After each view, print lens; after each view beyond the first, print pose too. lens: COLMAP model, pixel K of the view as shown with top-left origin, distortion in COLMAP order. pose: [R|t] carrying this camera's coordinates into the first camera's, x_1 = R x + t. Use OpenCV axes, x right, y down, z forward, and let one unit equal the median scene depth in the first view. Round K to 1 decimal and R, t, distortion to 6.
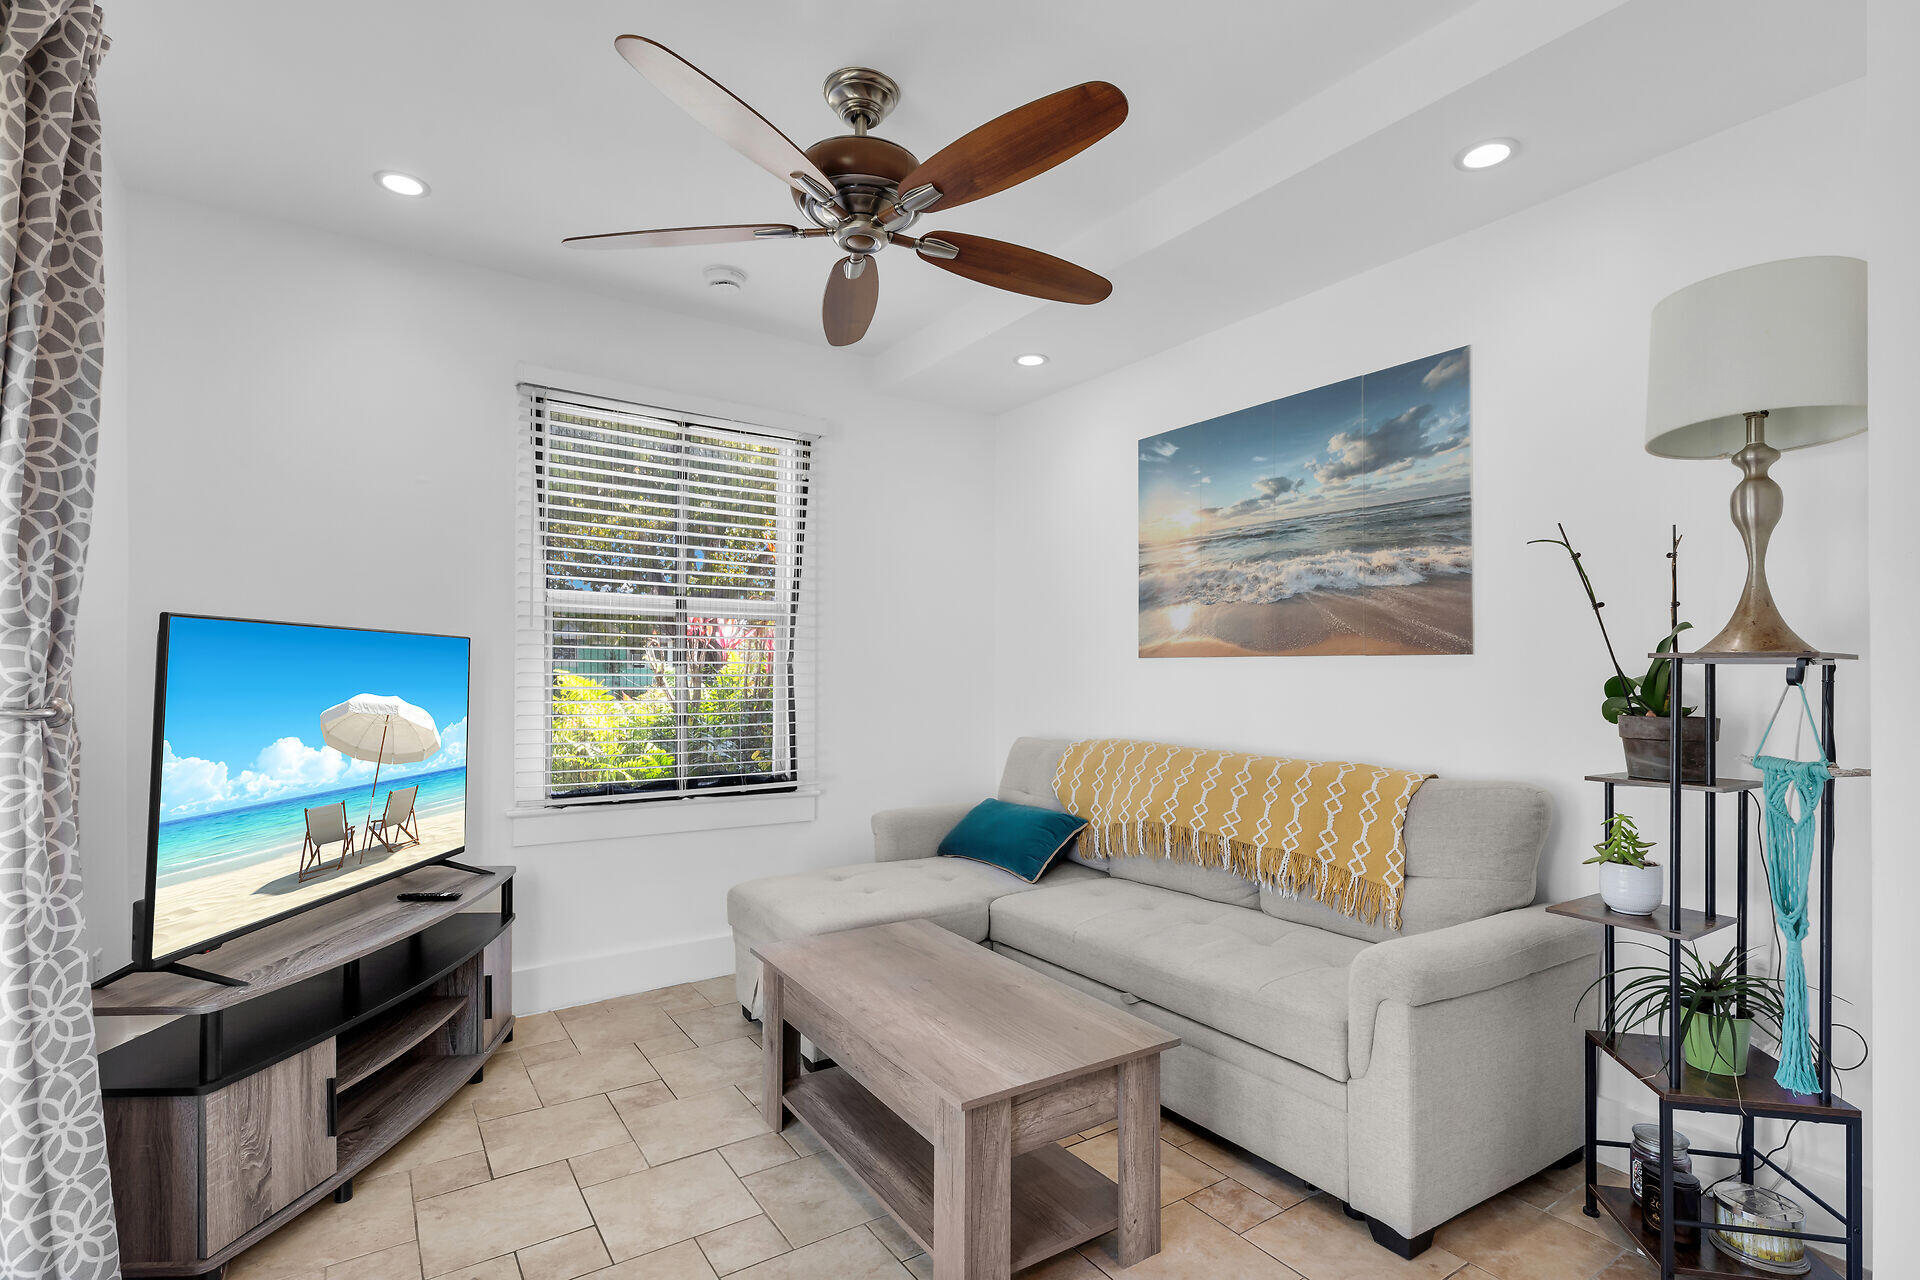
lens RADIAL K [[920.9, 0, 959.2], [0, 920.9, 646.7], [0, 0, 1]] dist [-0.000231, 0.000178]
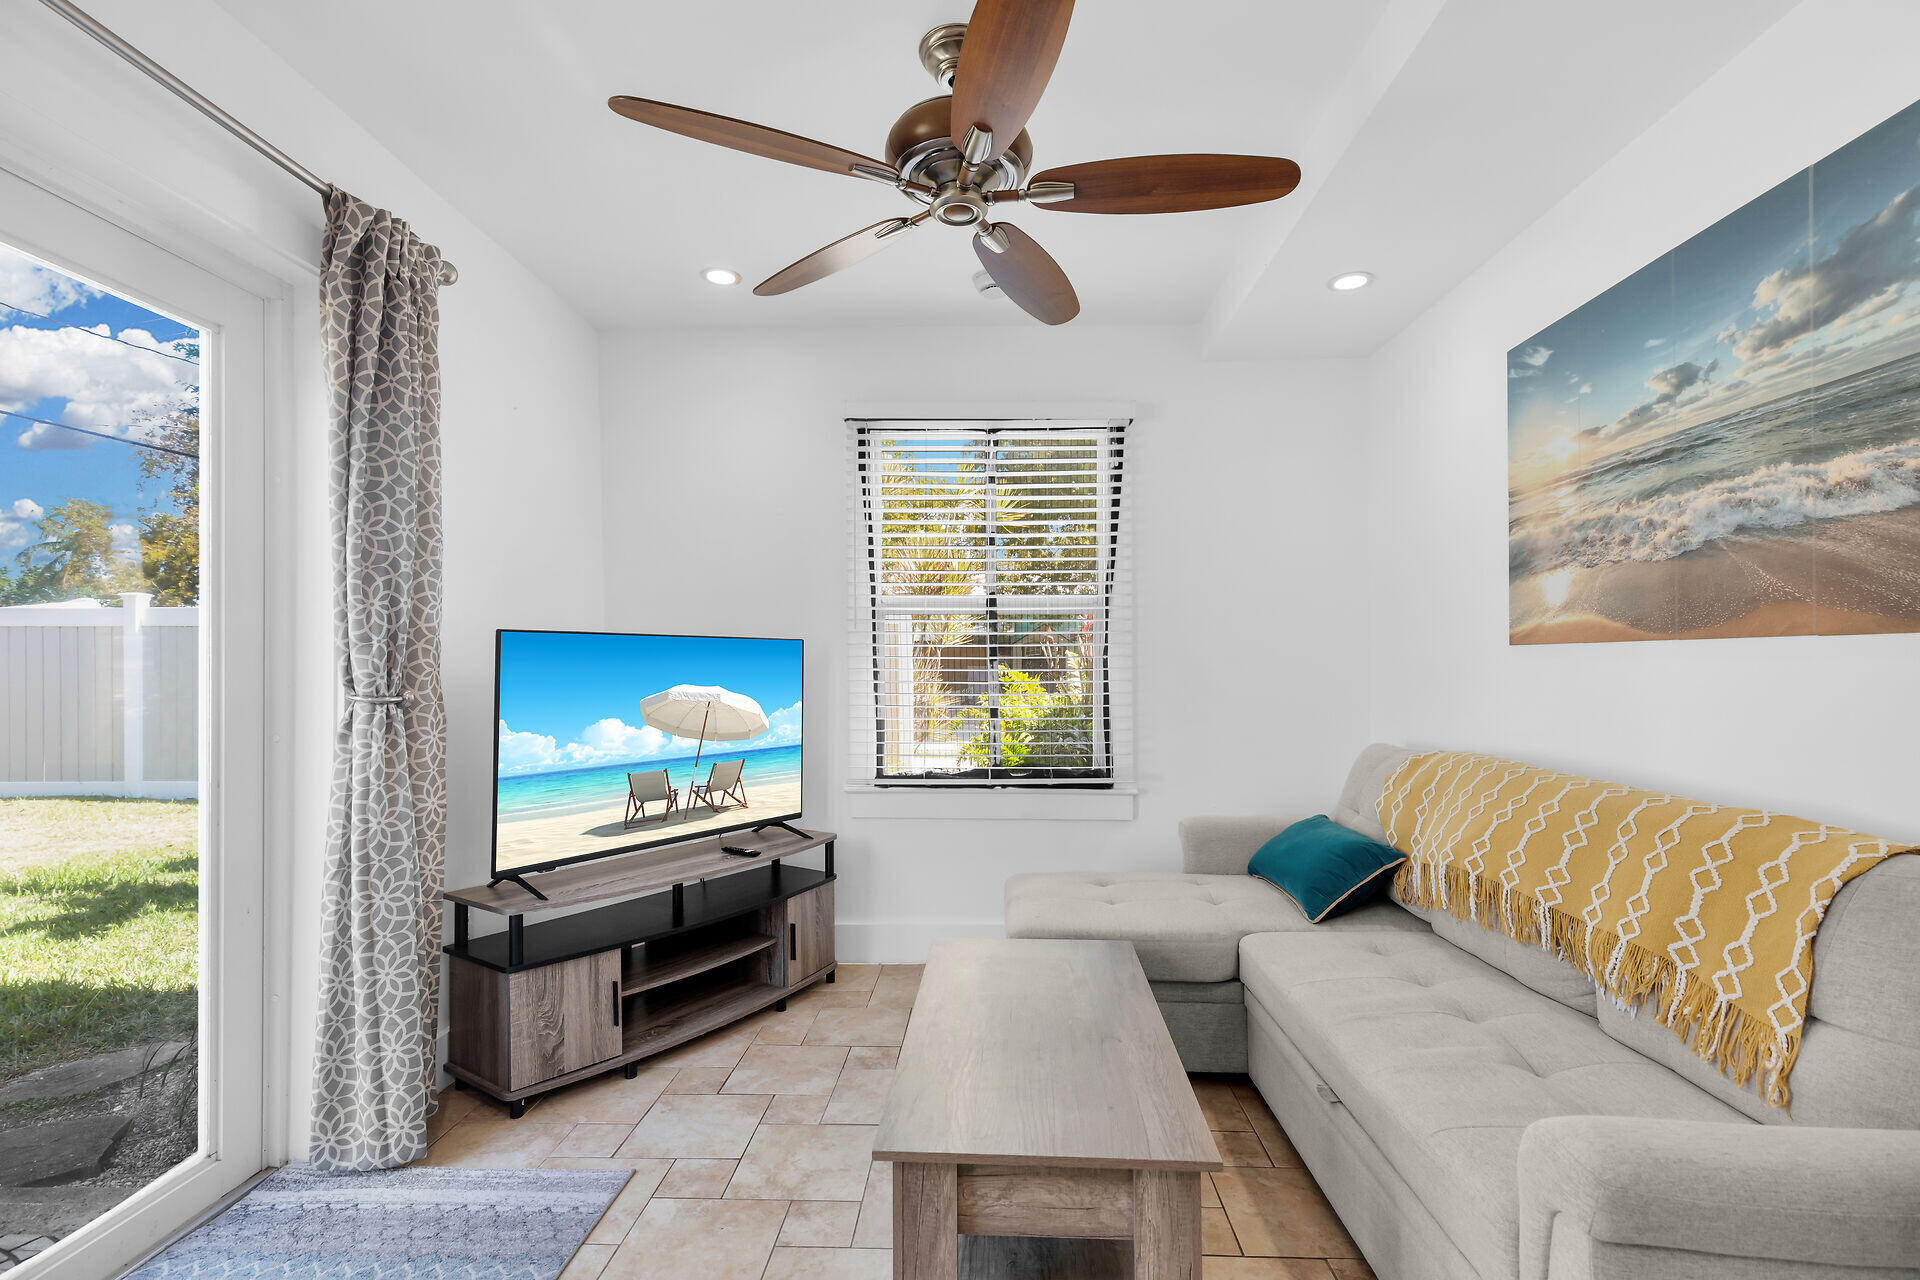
lens RADIAL K [[882.2, 0, 959.1], [0, 882.2, 650.3], [0, 0, 1]] dist [0.006507, -0.000124]
pose [[0.805780, -0.015899, -0.592001, 0.360207], [0.023208, 0.999719, 0.004739, 0.003861], [0.591760, -0.017558, 0.805923, 0.224012]]
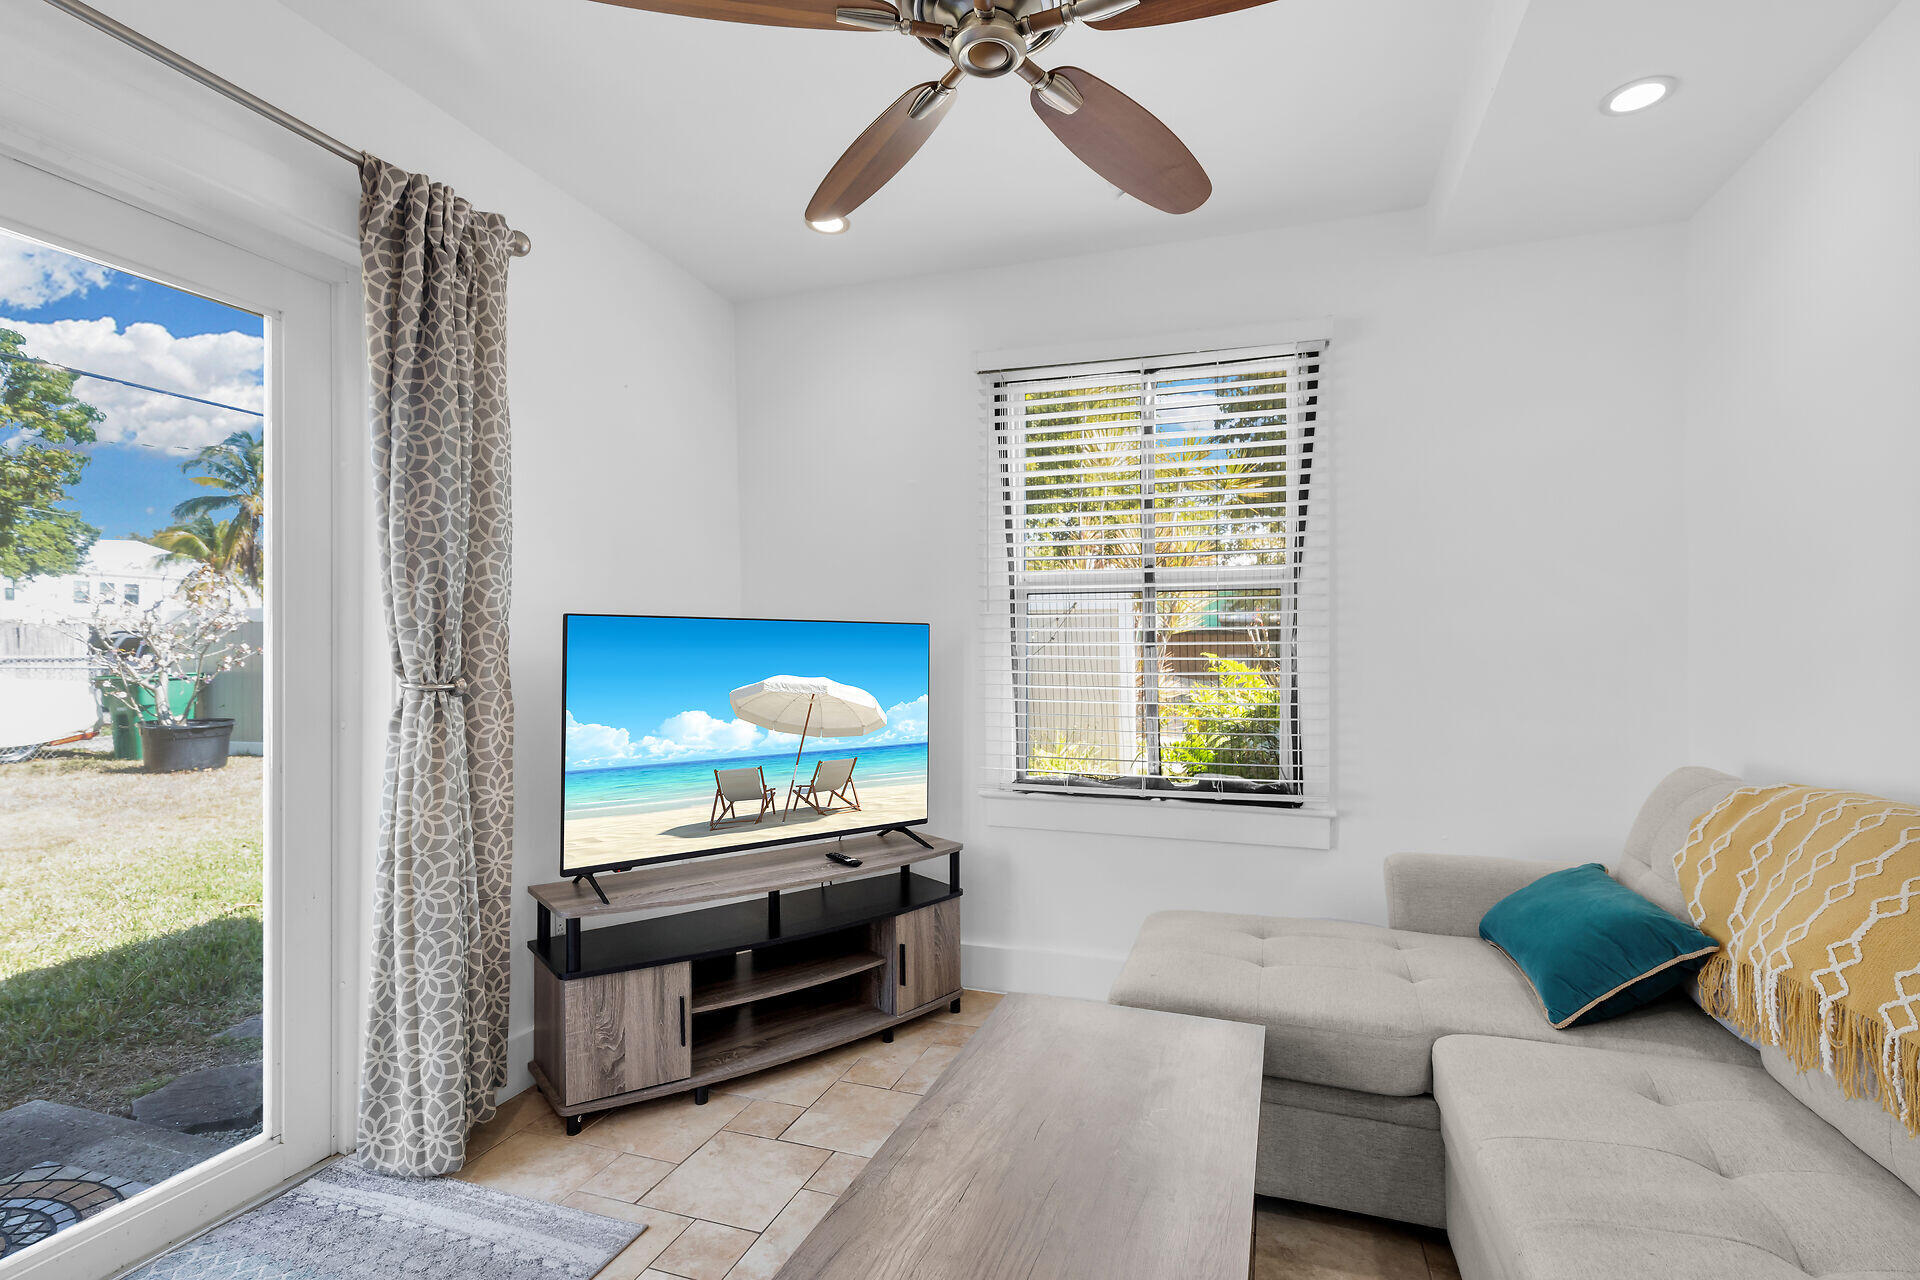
lens RADIAL K [[887.4, 0, 970.1], [0, 887.4, 646.5], [0, 0, 1]] dist [0.004136, 0.000654]
pose [[0.601891, -0.012096, -0.798487, 0.367235], [0.027139, 0.999618, 0.005314, 0.013877], [0.798117, -0.024869, 0.601989, 0.480677]]
